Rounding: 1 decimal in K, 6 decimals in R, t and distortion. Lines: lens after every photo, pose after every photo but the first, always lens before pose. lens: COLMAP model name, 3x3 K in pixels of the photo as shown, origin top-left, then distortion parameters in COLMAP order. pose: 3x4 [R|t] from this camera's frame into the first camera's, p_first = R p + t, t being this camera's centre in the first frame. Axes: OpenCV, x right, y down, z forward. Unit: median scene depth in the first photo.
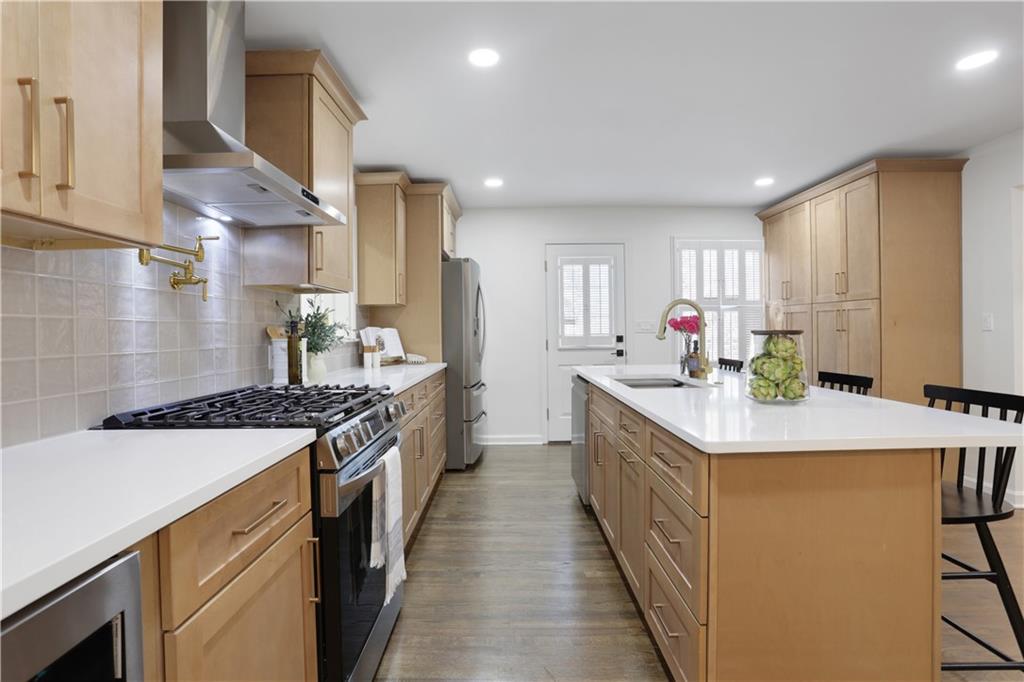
lens RADIAL K [[481.2, 0, 507.7], [0, 481.2, 329.3], [0, 0, 1]] dist [-0.022967, 0.000590]
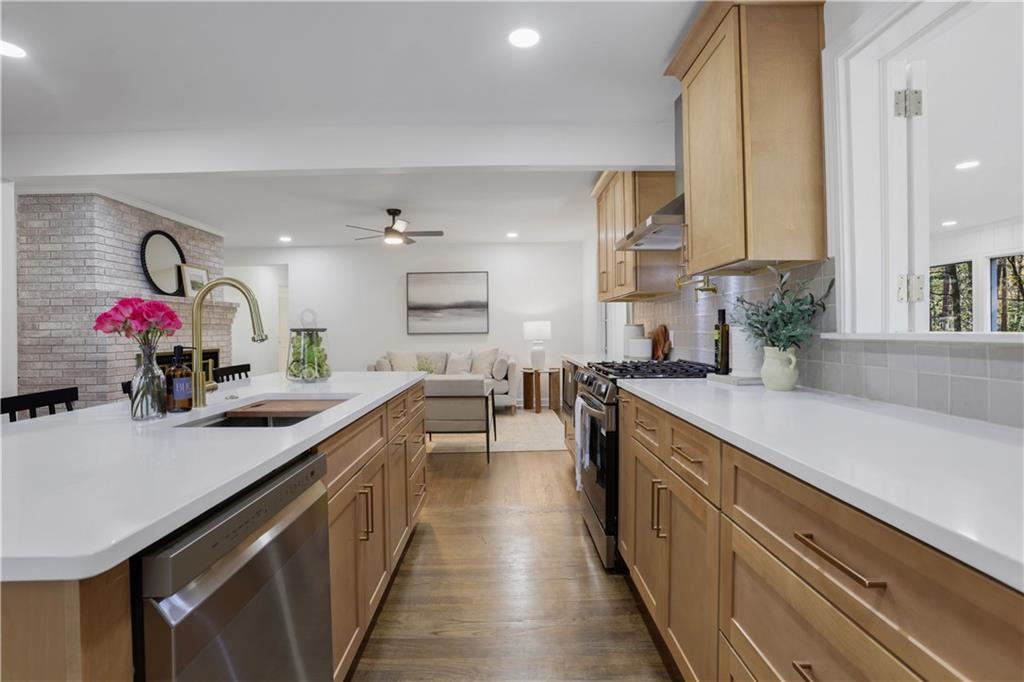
lens RADIAL K [[481.2, 0, 507.7], [0, 481.2, 329.3], [0, 0, 1]] dist [-0.022967, 0.000590]
pose [[-0.999781, 0.020678, -0.003287, 0.000341], [0.020694, 0.999775, -0.004751, 0.018984], [0.003188, -0.004817, -0.999983, 1.901092]]
